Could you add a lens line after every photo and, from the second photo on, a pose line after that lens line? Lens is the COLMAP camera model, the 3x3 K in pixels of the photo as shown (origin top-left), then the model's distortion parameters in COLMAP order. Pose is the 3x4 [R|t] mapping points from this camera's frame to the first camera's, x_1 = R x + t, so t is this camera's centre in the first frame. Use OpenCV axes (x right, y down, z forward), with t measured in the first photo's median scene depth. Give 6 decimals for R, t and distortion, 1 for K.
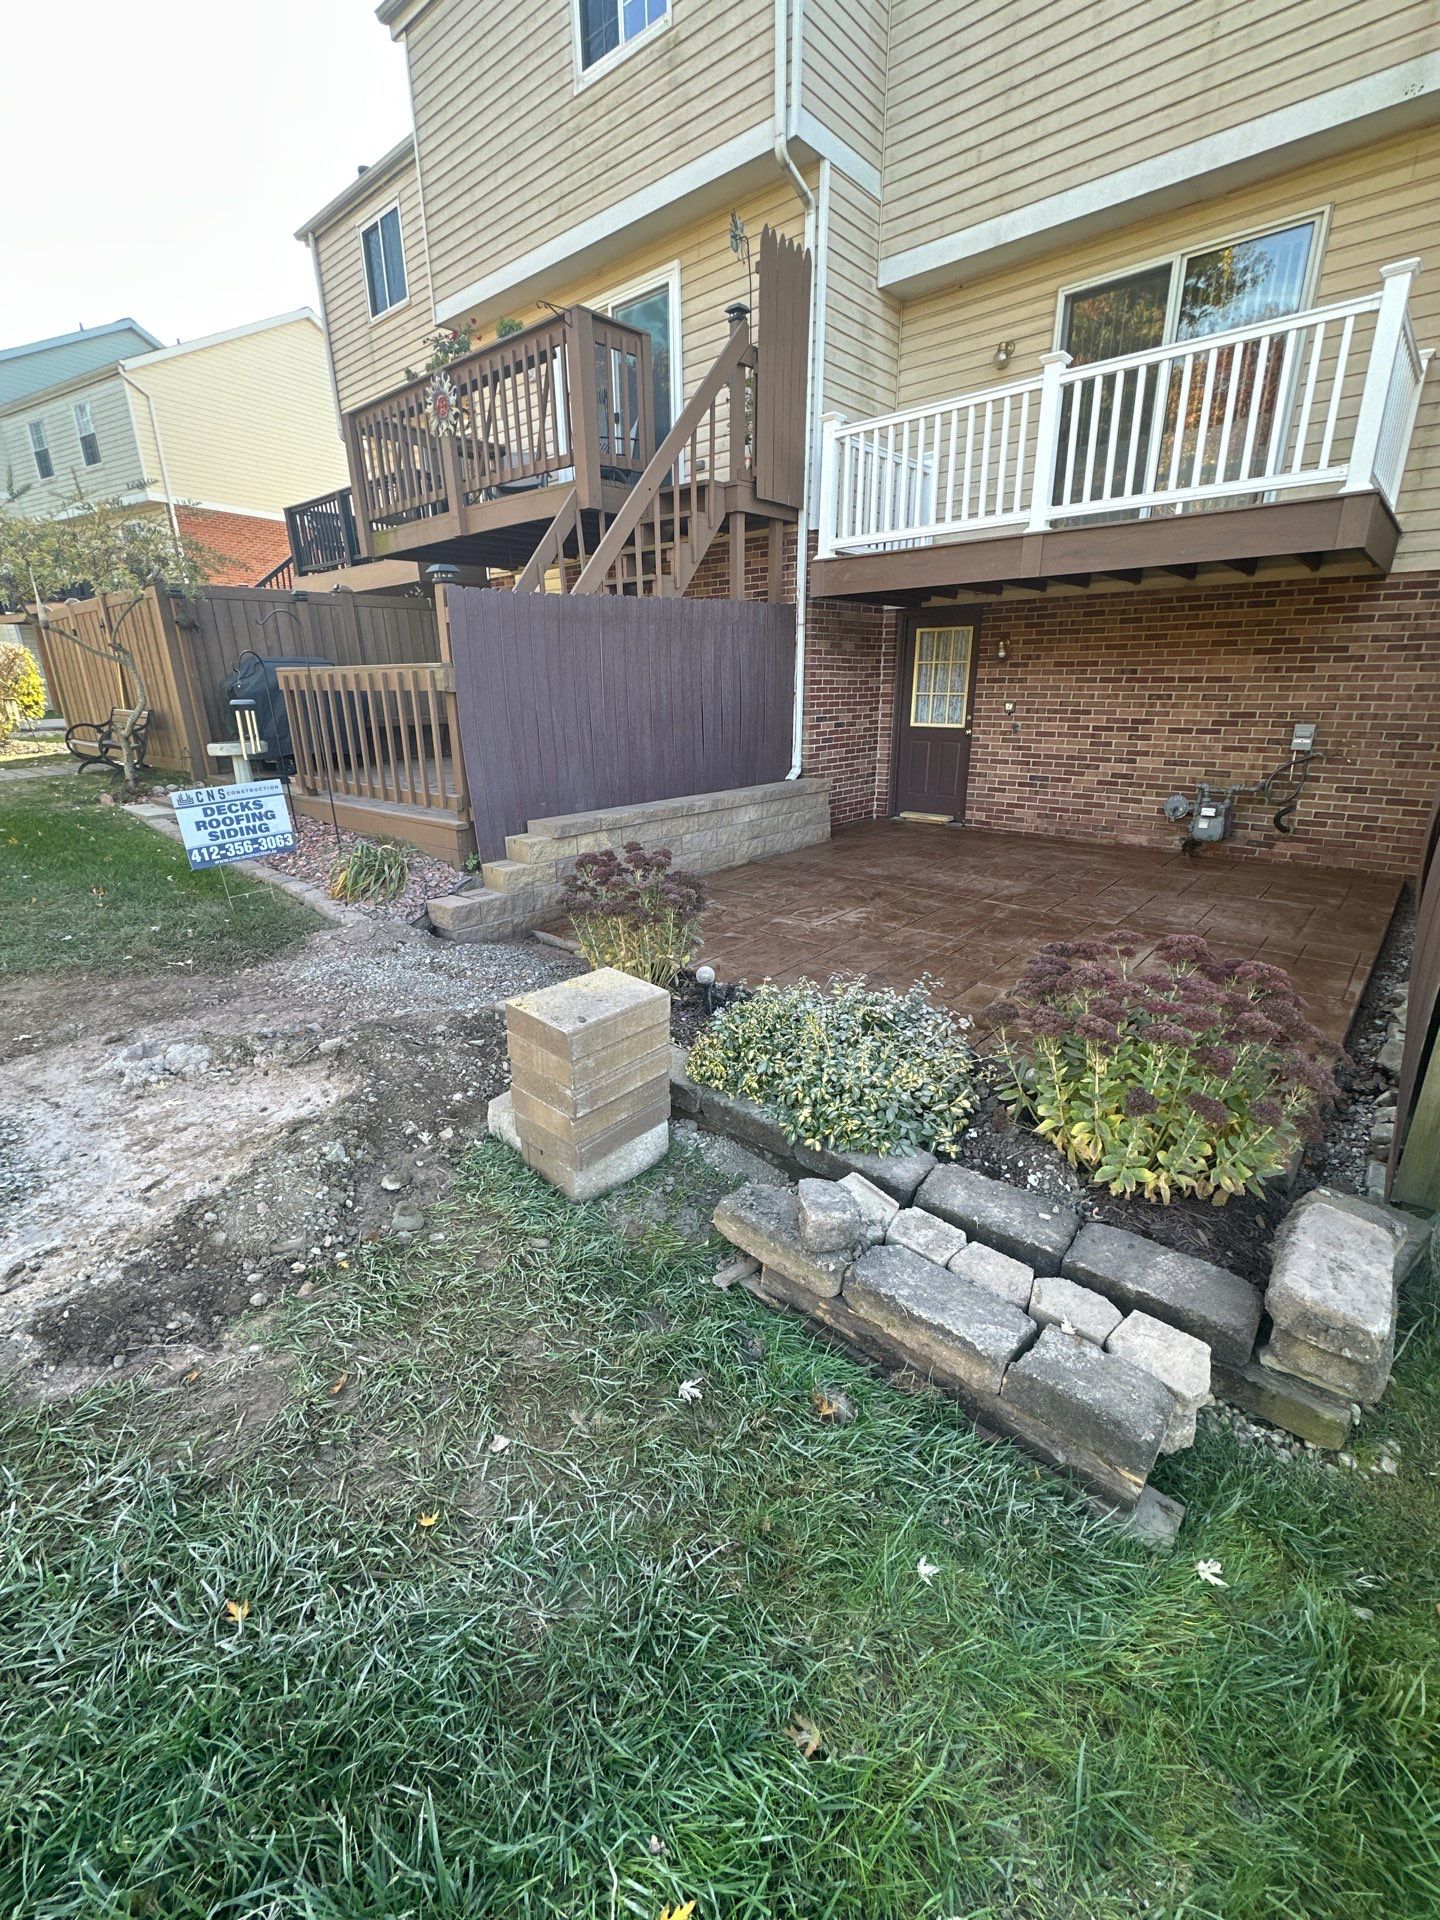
lens RADIAL K [[809.6, 0, 715.2], [0, 809.6, 961.5], [0, 0, 1]] dist [0.001573, -0.002540]
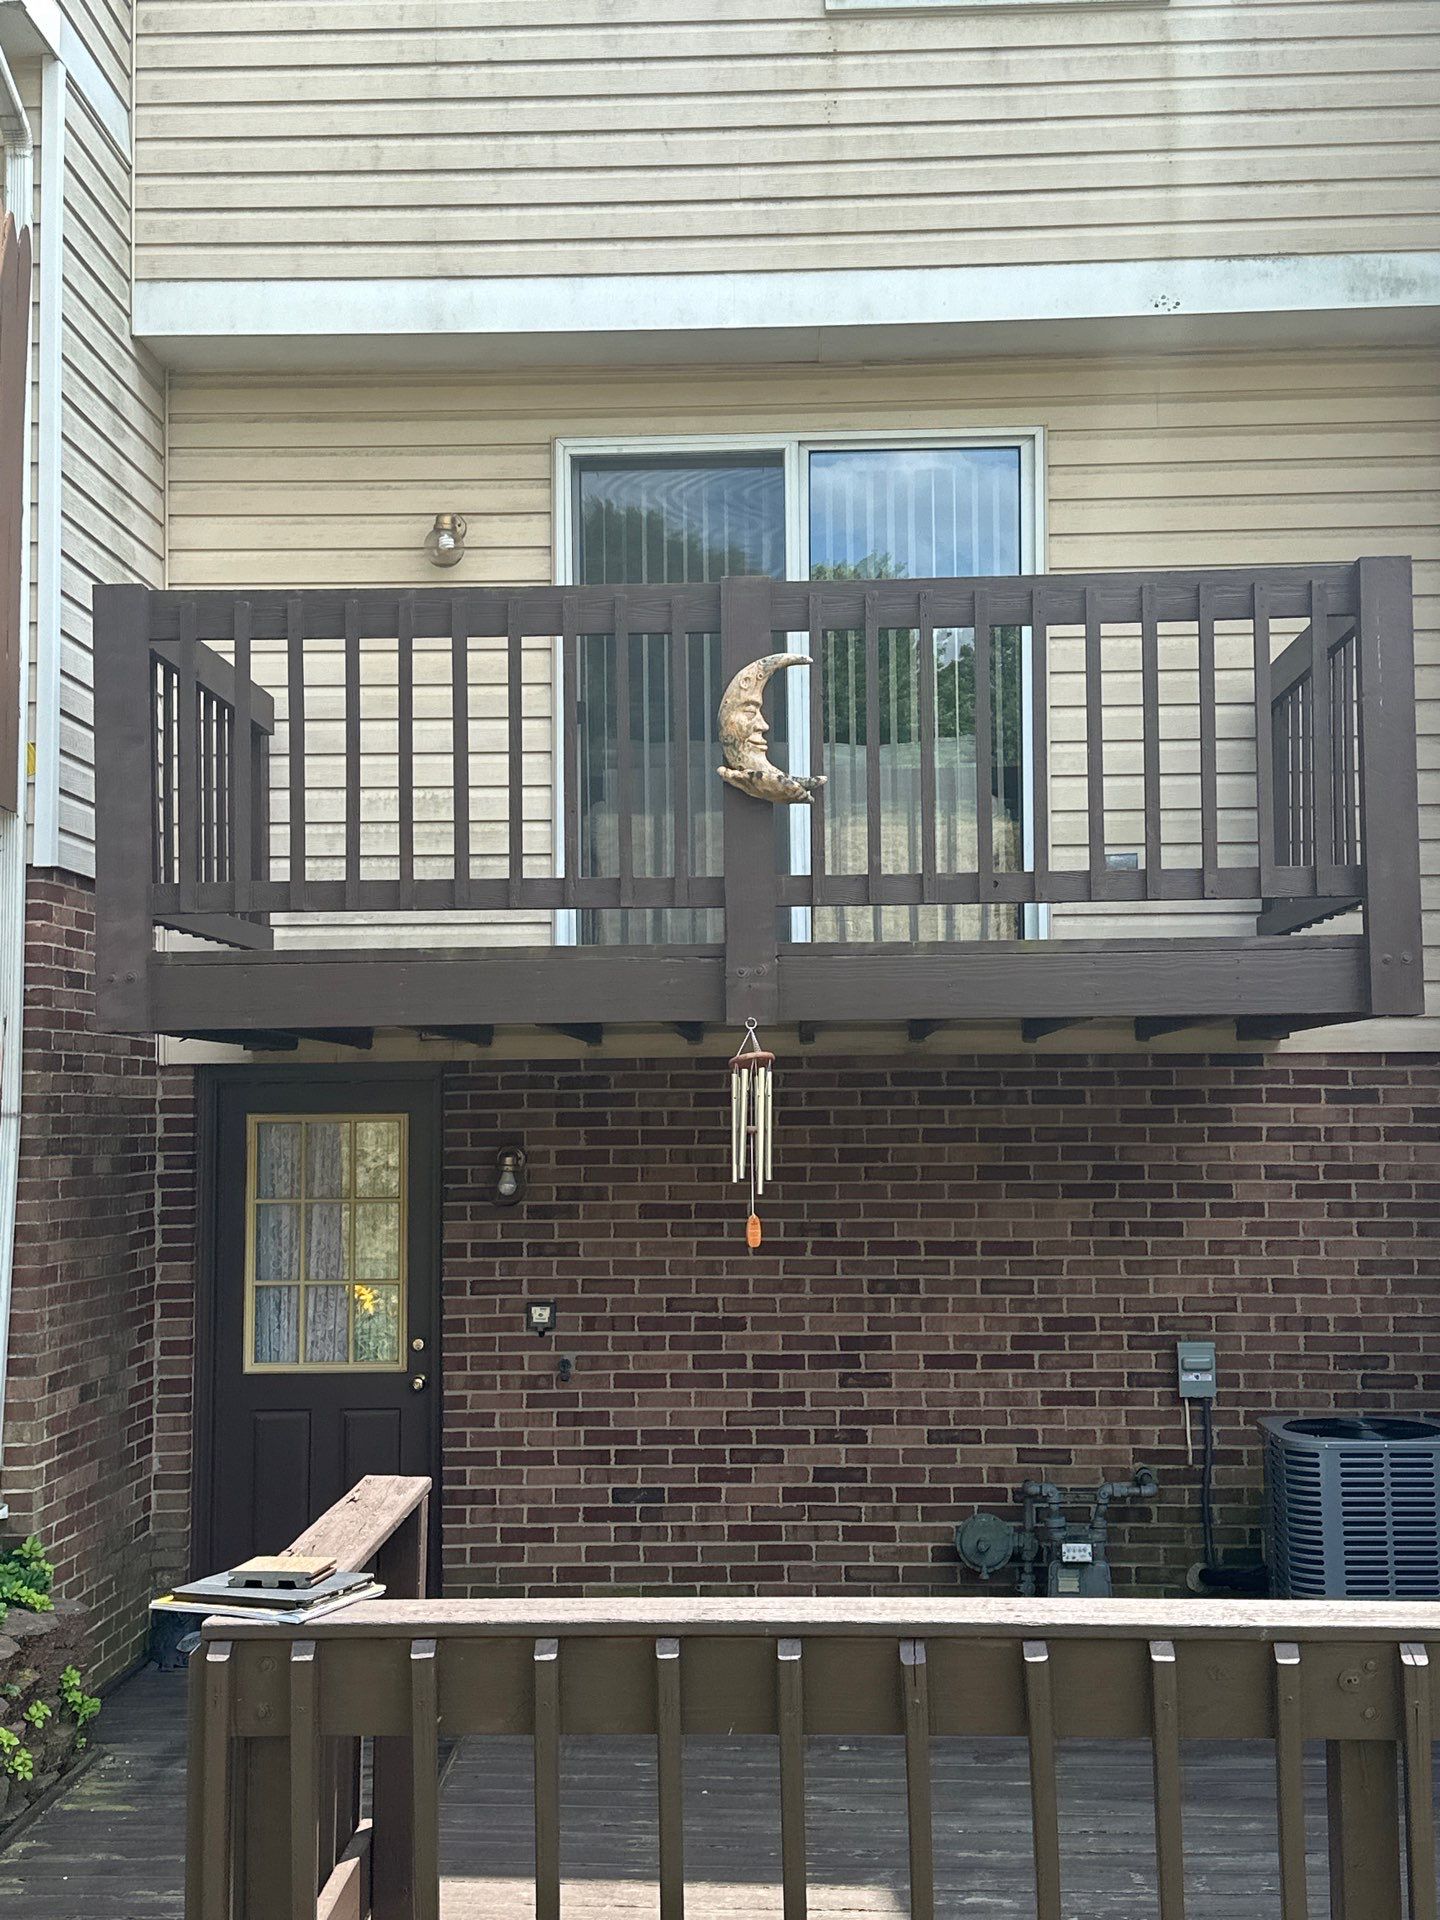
lens RADIAL K [[2296.6, 0, 711.2], [0, 2296.6, 948.0], [0, 0, 1]] dist [0.128127, 0.000000]
pose [[0.769956, 0.052502, 0.635934, -0.308758], [0.208936, 0.920926, -0.329000, -0.108105], [-0.602921, 0.386185, 0.698103, 0.132241]]
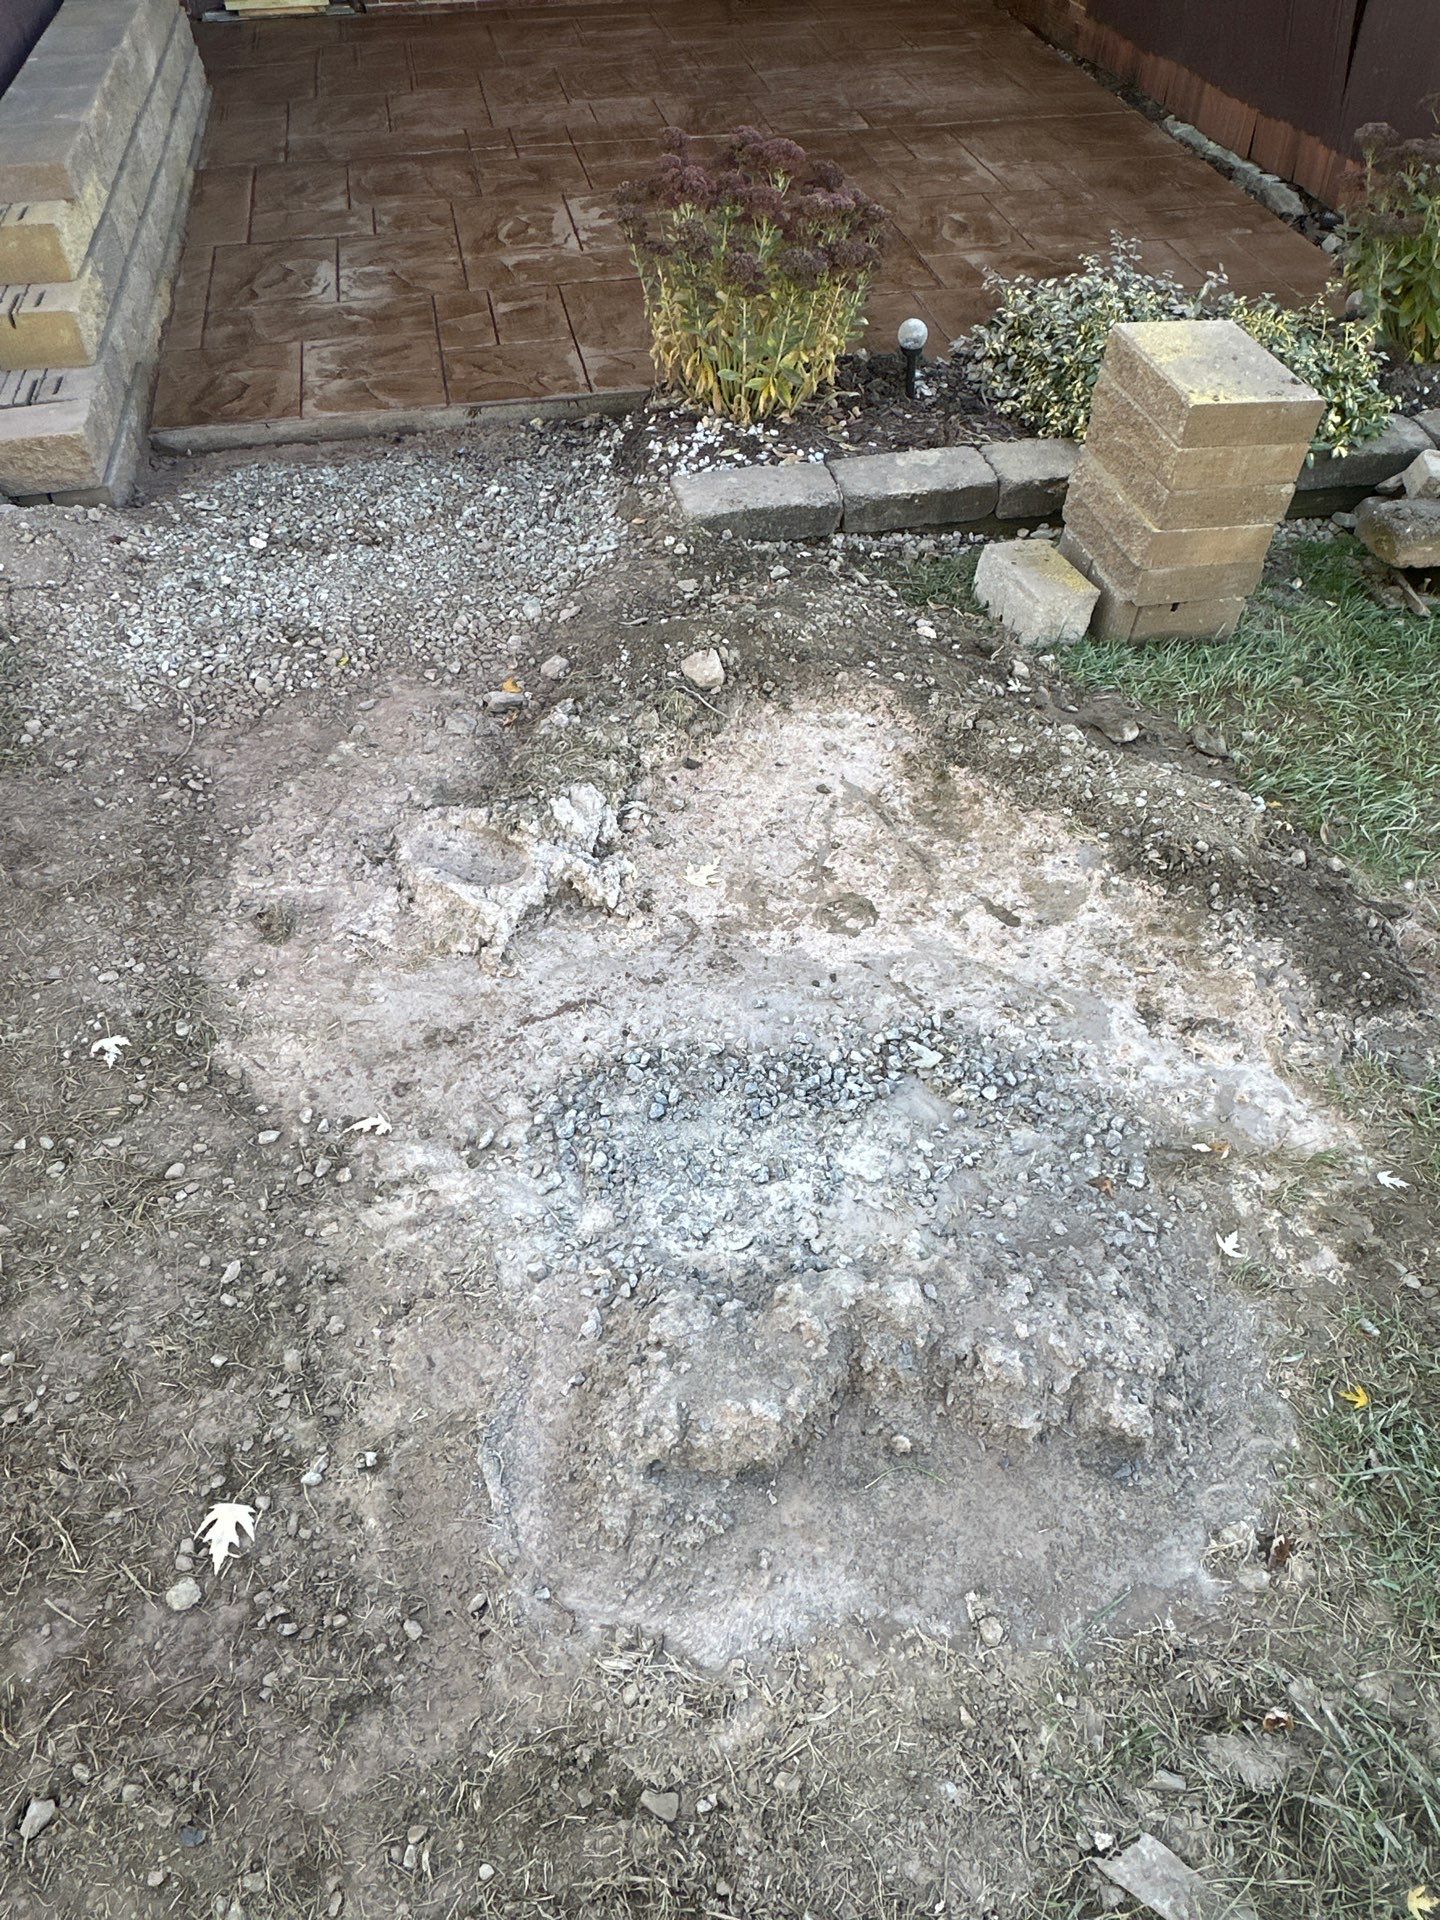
lens RADIAL K [[1298.3, 0, 720.8], [0, 1298.3, 968.1], [0, 0, 1]] dist [-0.006551, 0.006426]
pose [[0.594470, -0.584133, 0.552624, -0.481622], [0.257081, 0.789236, 0.557688, -0.099613], [-0.761915, -0.189460, 0.619347, 0.192137]]
